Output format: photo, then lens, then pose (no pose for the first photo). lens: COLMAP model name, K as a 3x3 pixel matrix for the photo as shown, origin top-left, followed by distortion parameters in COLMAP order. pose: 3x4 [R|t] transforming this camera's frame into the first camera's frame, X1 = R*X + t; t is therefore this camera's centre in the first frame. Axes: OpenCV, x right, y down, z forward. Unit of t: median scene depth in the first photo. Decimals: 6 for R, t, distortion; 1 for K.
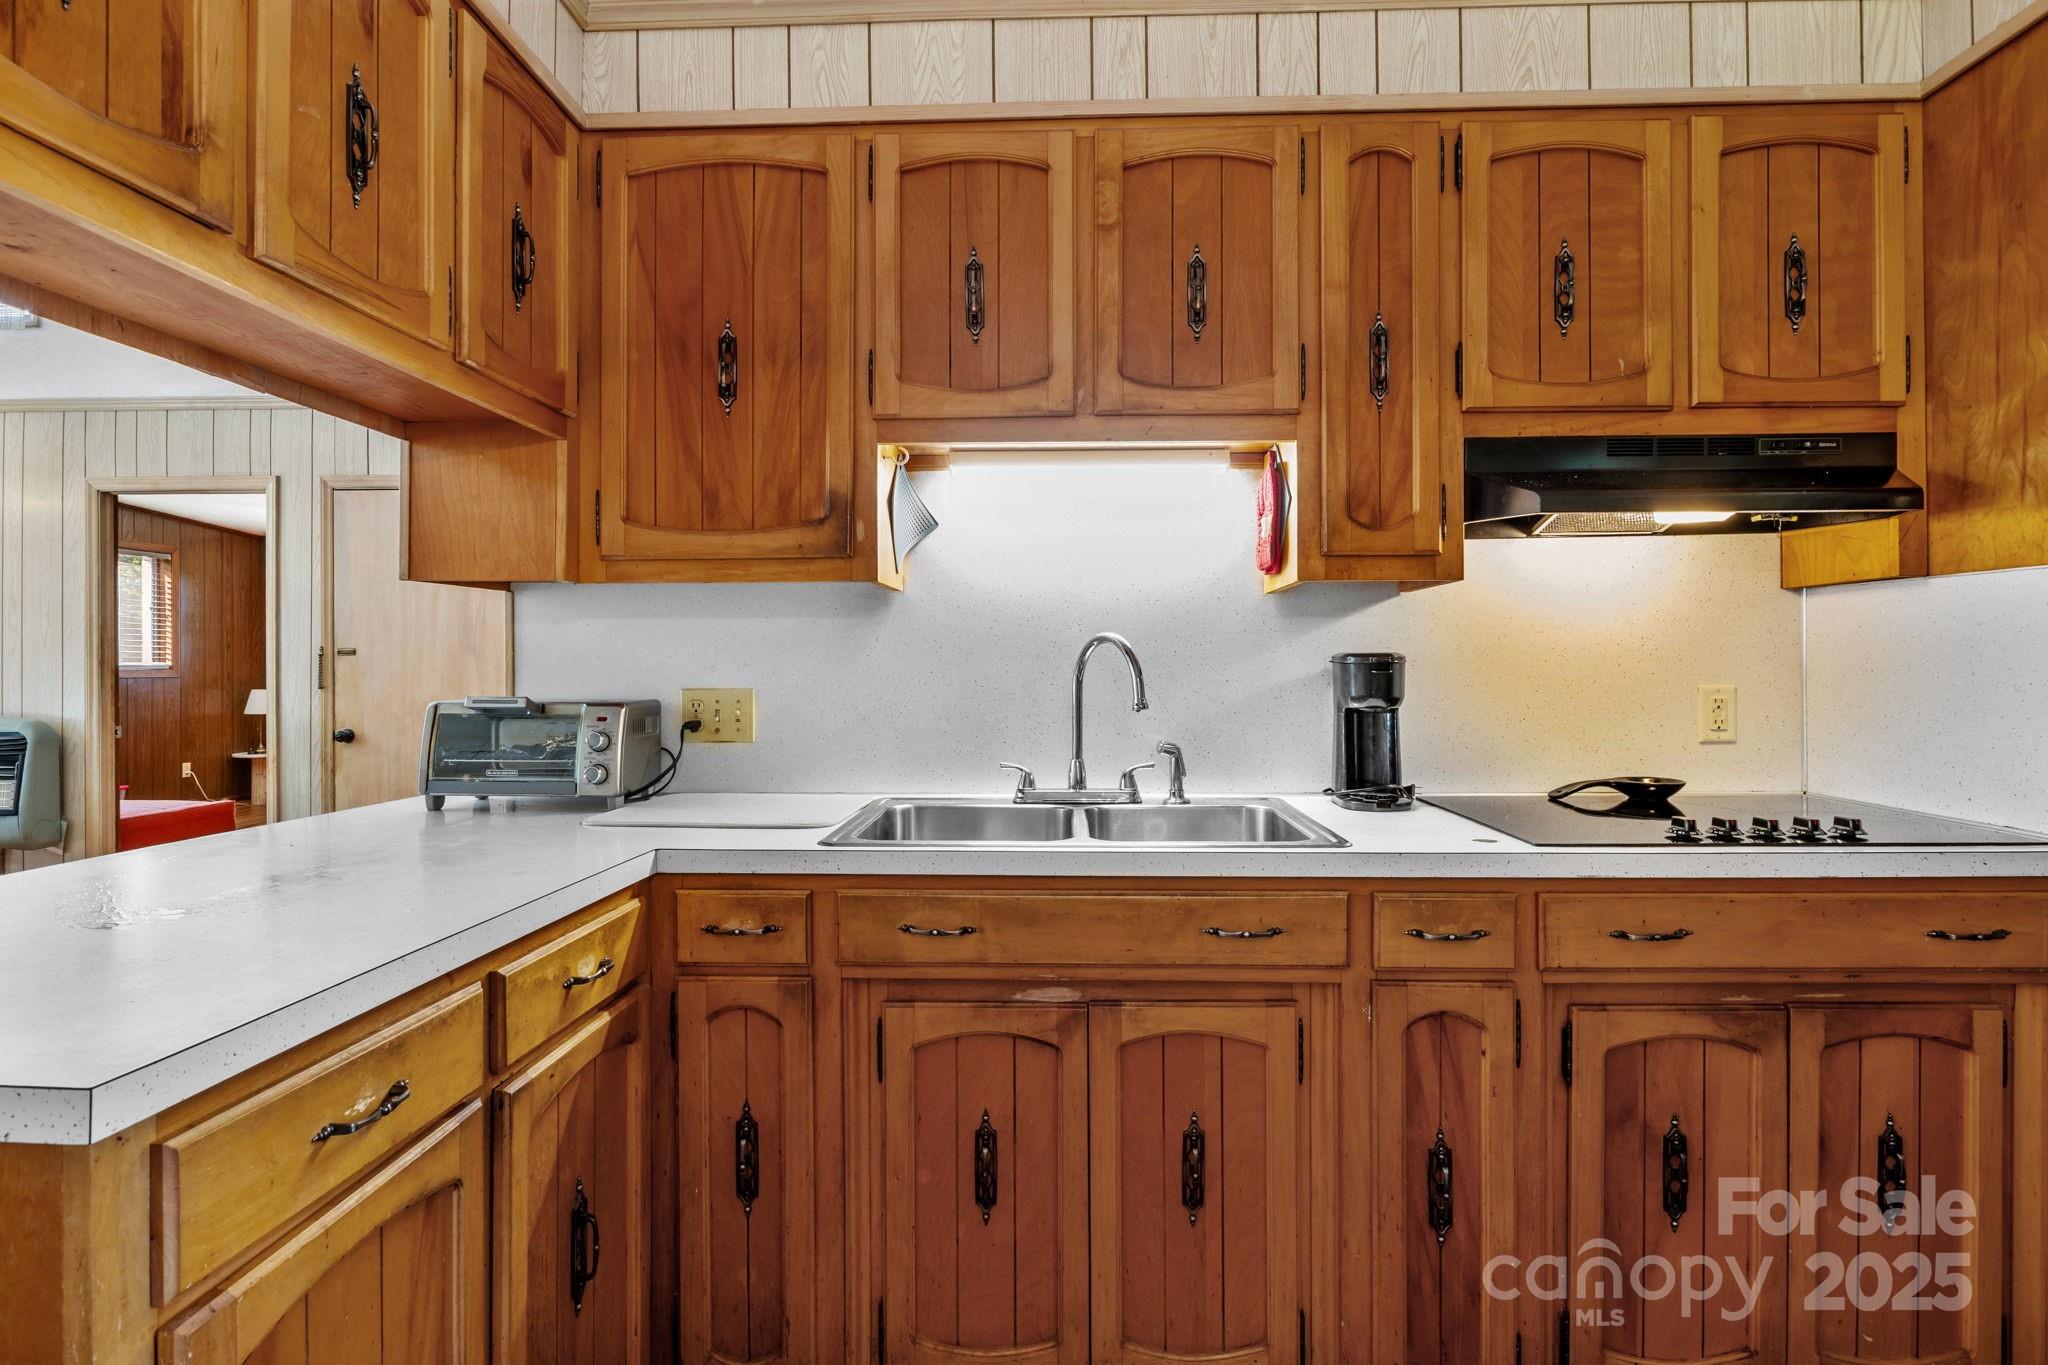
lens RADIAL K [[1012.4, 0, 1022.5], [0, 1012.4, 662.7], [0, 0, 1]] dist [-0.008565, -0.001081]
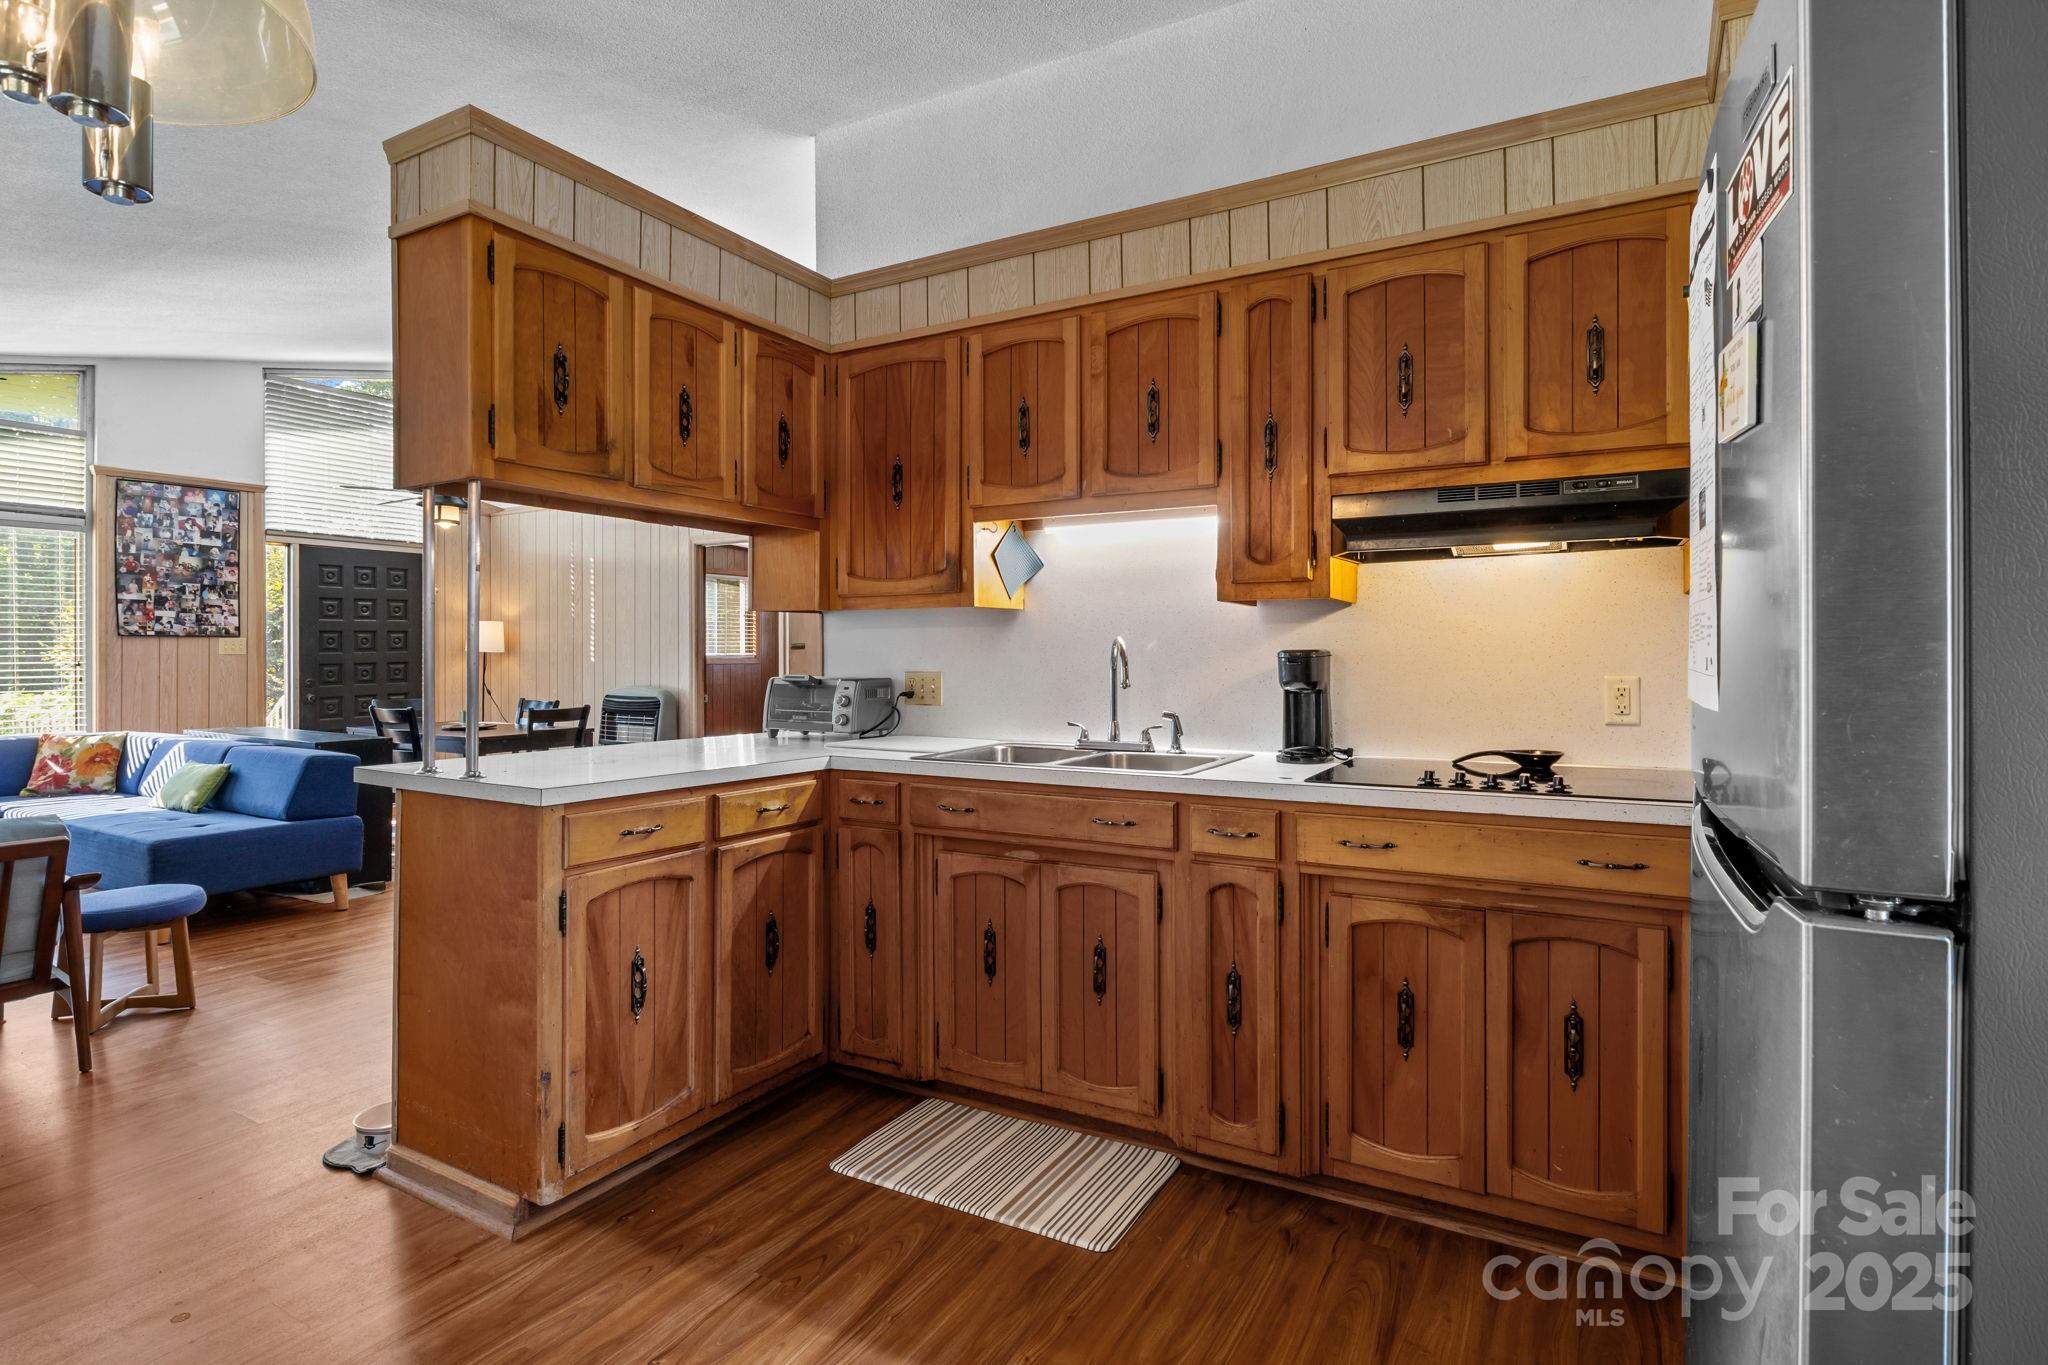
lens RADIAL K [[1012.4, 0, 1041.4], [0, 1012.4, 653.3], [0, 0, 1]] dist [-0.008565, -0.001081]
pose [[0.893206, 0.001258, -0.449647, 0.717091], [-0.000939, 0.999999, 0.000934, -0.006513], [0.449648, -0.000412, 0.893206, -0.430951]]
